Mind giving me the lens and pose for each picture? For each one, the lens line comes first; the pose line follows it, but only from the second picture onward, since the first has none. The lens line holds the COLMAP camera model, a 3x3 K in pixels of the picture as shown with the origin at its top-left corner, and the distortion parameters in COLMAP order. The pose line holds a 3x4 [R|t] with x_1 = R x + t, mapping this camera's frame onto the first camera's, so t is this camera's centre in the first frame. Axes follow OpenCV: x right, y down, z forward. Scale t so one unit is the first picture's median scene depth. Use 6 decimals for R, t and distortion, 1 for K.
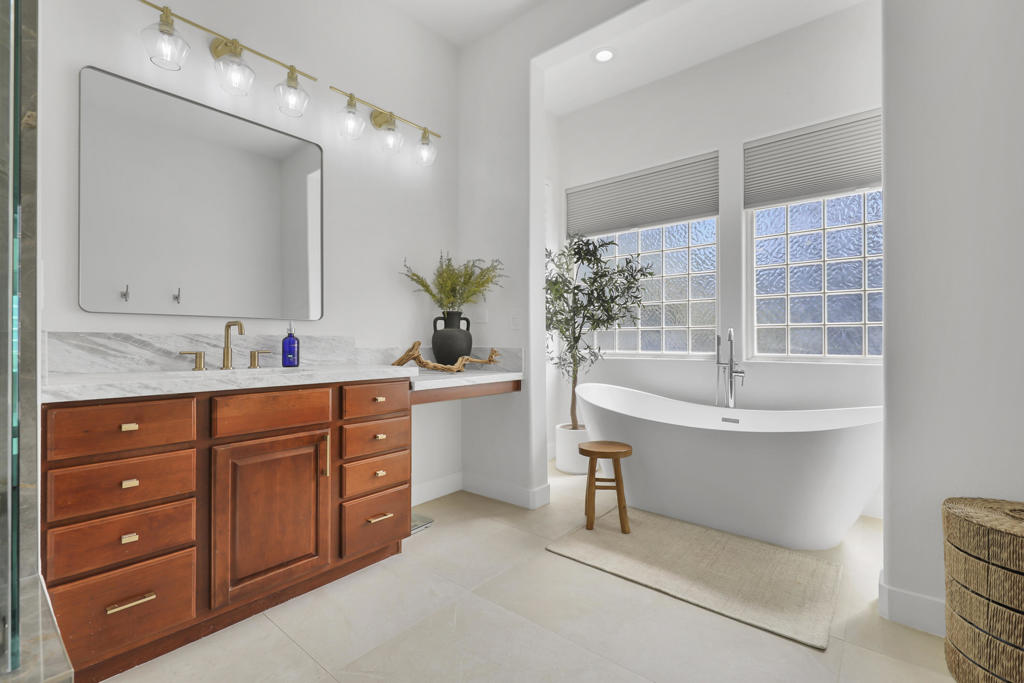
lens RADIAL K [[447.5, 0, 512.0], [0, 447.5, 341.5], [0, 0, 1]] dist [0.001750, -0.007960]
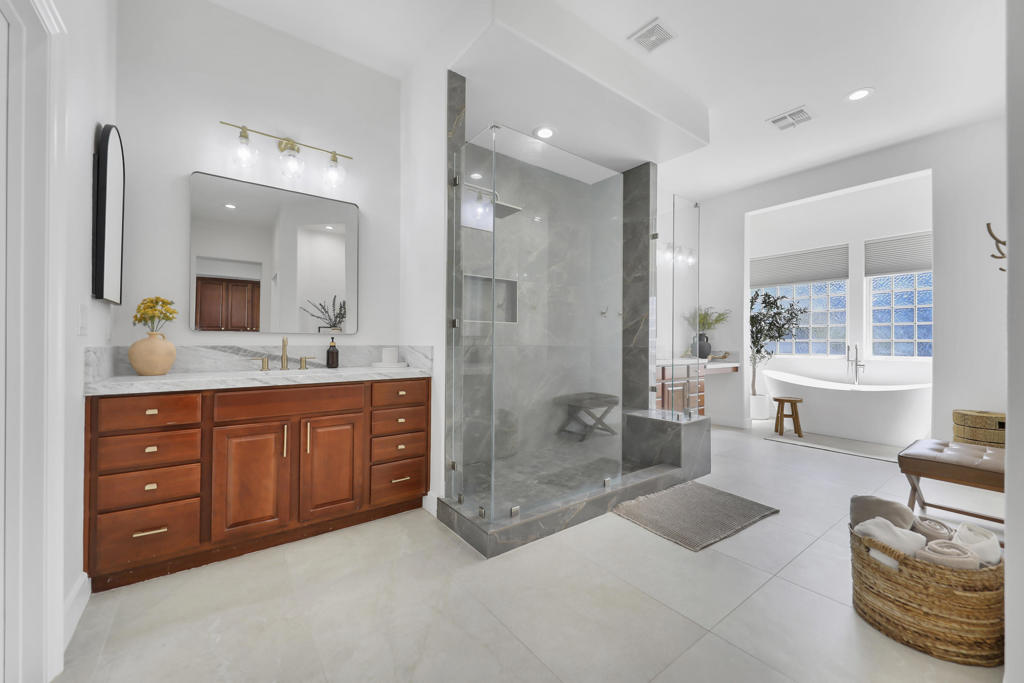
lens RADIAL K [[408.6, 0, 512.0], [0, 408.6, 341.5], [0, 0, 1]] dist [-0.002694, -0.000234]
pose [[0.972730, 0.006278, -0.231855, -0.526381], [-0.006850, 0.999975, -0.001661, -0.018996], [0.231839, 0.003204, 0.972749, -1.012282]]
